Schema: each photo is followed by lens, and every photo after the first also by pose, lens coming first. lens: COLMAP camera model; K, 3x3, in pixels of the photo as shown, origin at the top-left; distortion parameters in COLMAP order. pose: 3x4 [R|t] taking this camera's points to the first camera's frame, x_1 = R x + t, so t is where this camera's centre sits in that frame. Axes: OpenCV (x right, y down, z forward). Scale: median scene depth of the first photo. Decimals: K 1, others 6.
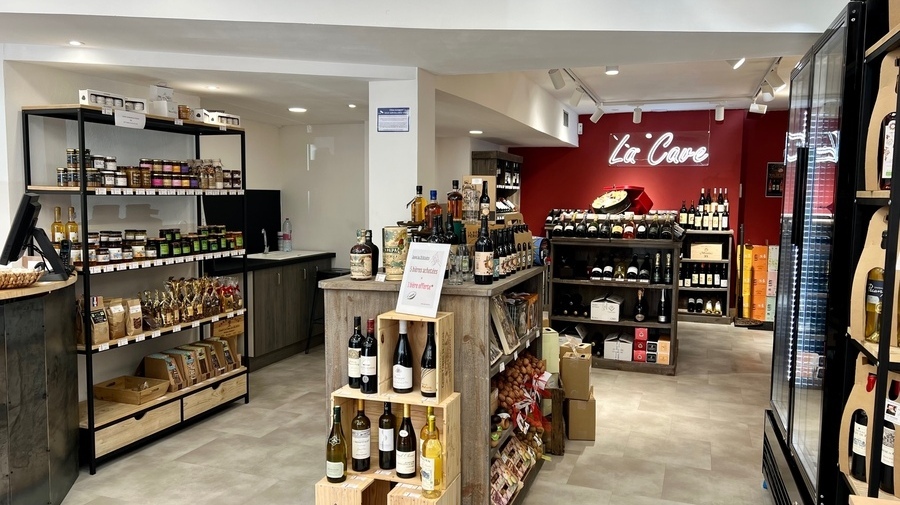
lens RADIAL K [[663.0, 0, 450.0], [0, 663.0, 252.5], [0, 0, 1]] dist [0.006666, 0.003428]
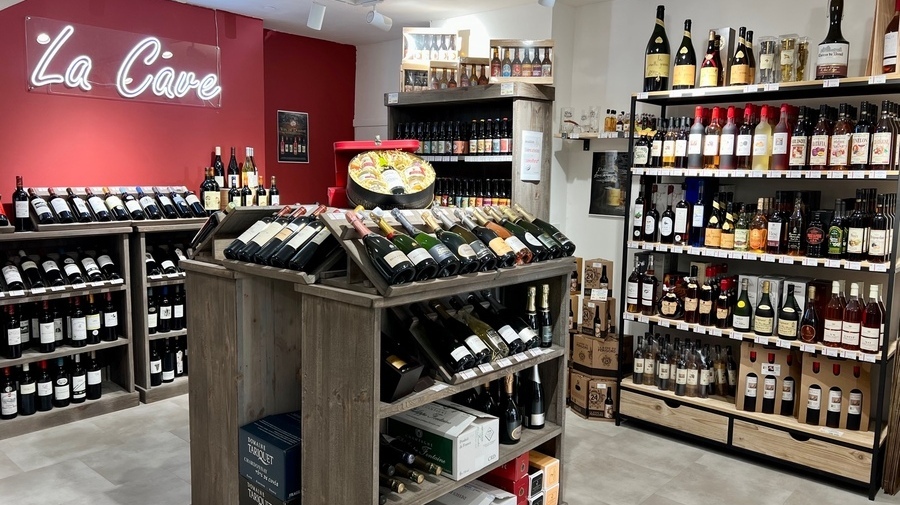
lens RADIAL K [[663.0, 0, 450.0], [0, 663.0, 252.5], [0, 0, 1]] dist [0.006666, 0.003428]
pose [[0.366980, -0.116650, 0.922886, -0.091142], [0.065134, 0.992894, 0.099599, -0.048703], [-0.927946, 0.023560, 0.371970, 0.593855]]
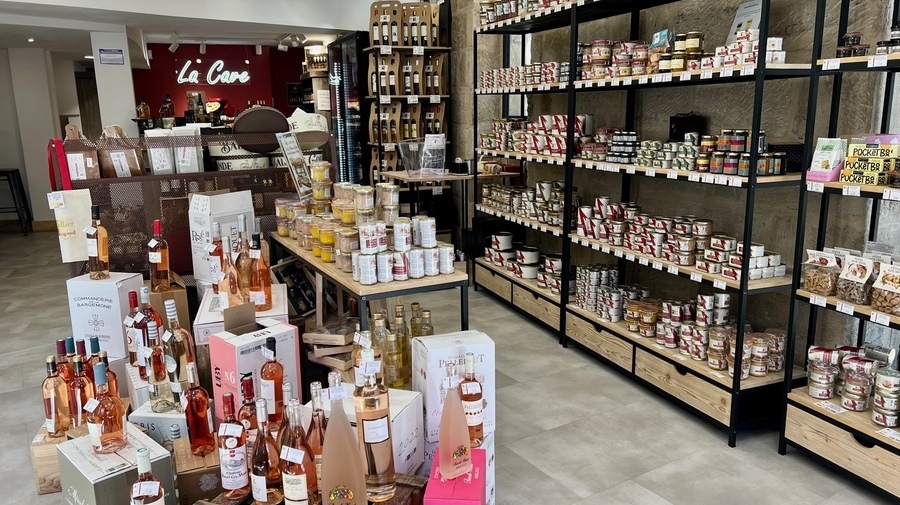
lens RADIAL K [[663.0, 0, 450.0], [0, 663.0, 252.5], [0, 0, 1]] dist [0.006666, 0.003428]
pose [[0.736109, -0.165115, 0.656415, -0.297900], [0.084927, 0.984657, 0.152443, 0.044939], [-0.671514, -0.056467, 0.738838, -0.377453]]
